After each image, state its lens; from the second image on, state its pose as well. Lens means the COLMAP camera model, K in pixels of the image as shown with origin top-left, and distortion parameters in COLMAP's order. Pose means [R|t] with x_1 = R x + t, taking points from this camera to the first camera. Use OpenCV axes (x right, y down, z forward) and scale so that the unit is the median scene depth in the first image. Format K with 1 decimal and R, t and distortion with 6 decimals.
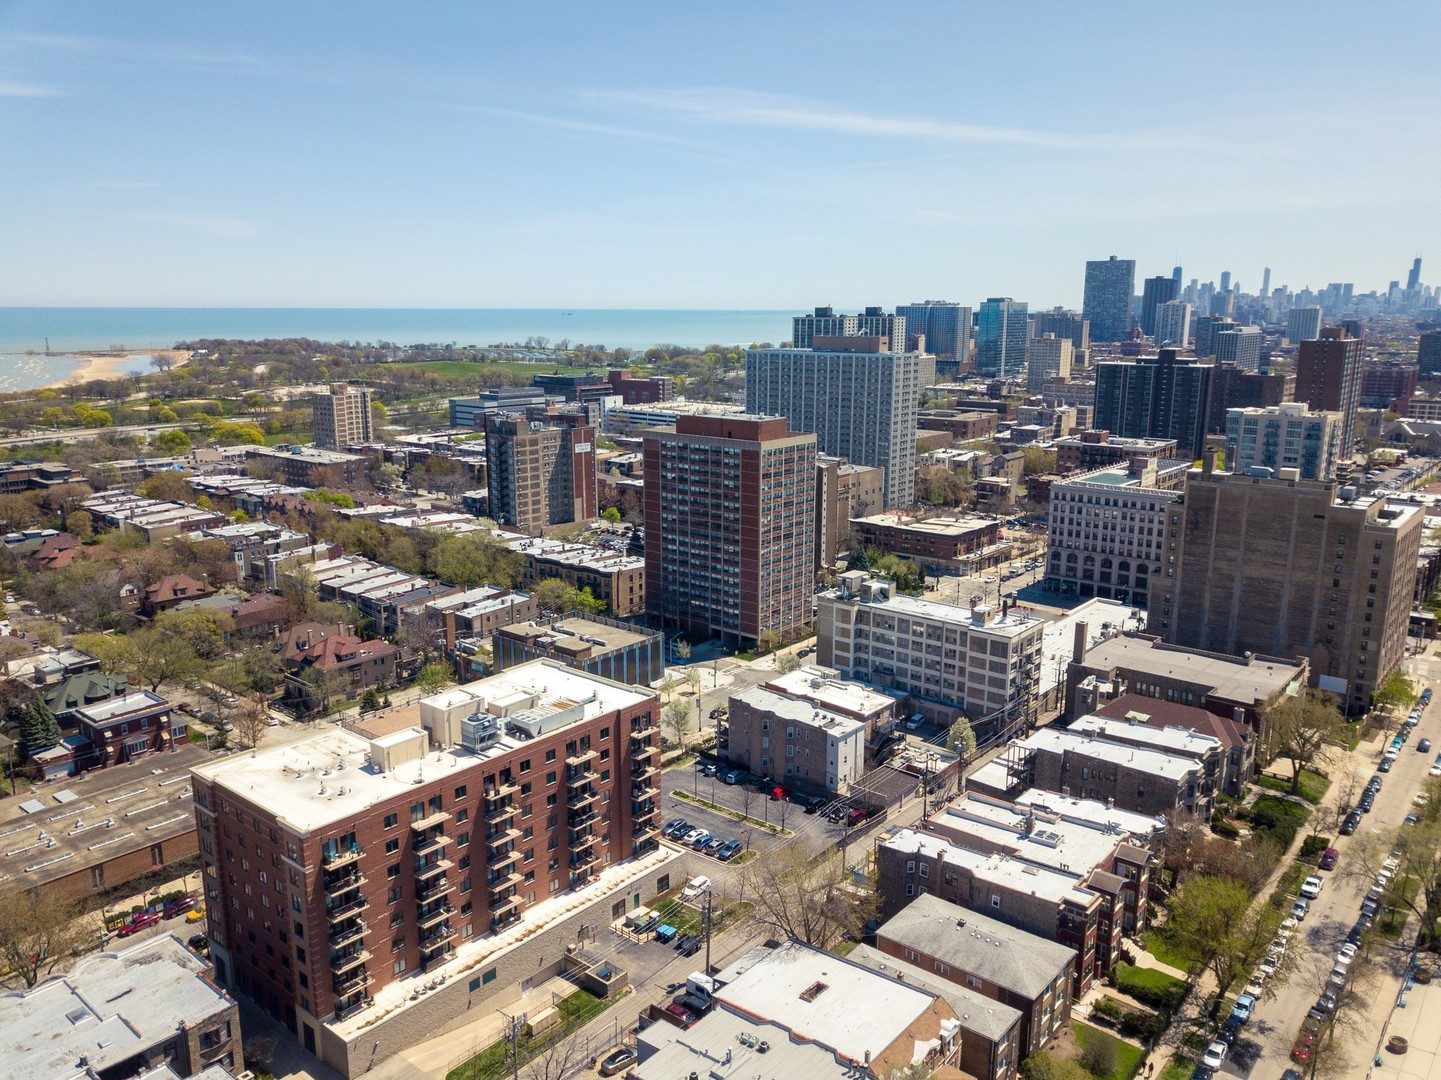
lens RADIAL K [[1093.1, 0, 722.9], [0, 1093.1, 557.4], [0, 0, 1]] dist [0.017376, -0.018244]
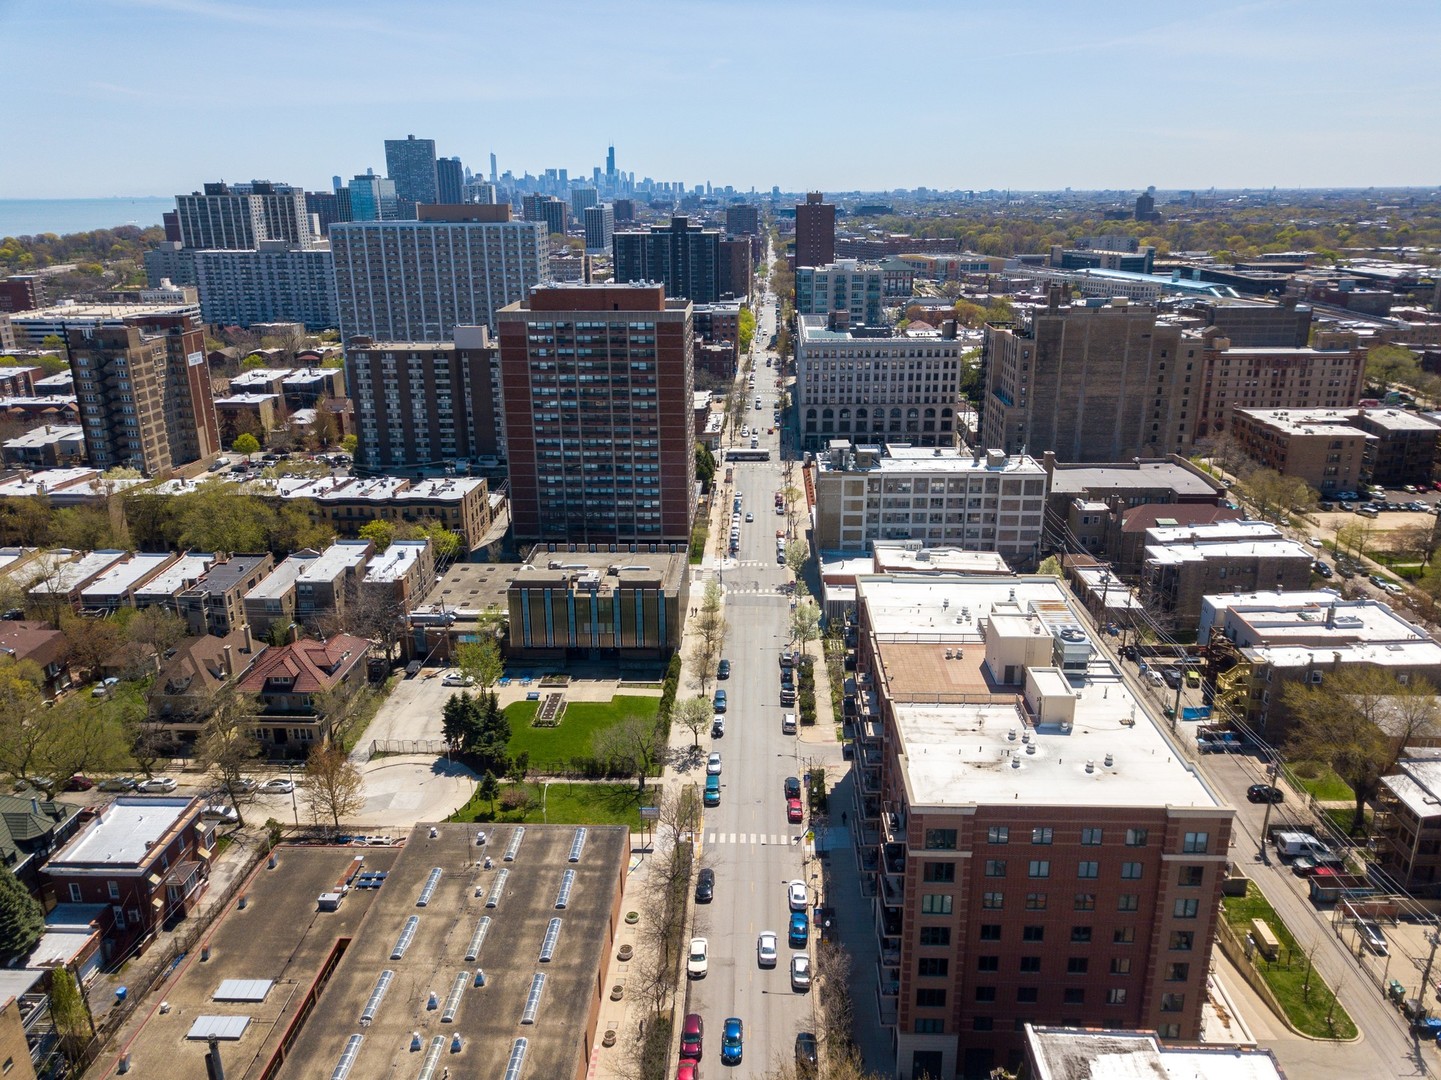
lens RADIAL K [[1082.6, 0, 723.0], [0, 1082.6, 566.4], [0, 0, 1]] dist [0.061270, -0.106556]
pose [[0.792461, -0.207140, 0.573671, -0.537443], [0.146266, 0.977659, 0.150961, -0.038132], [-0.592125, -0.035722, 0.805054, 0.314878]]
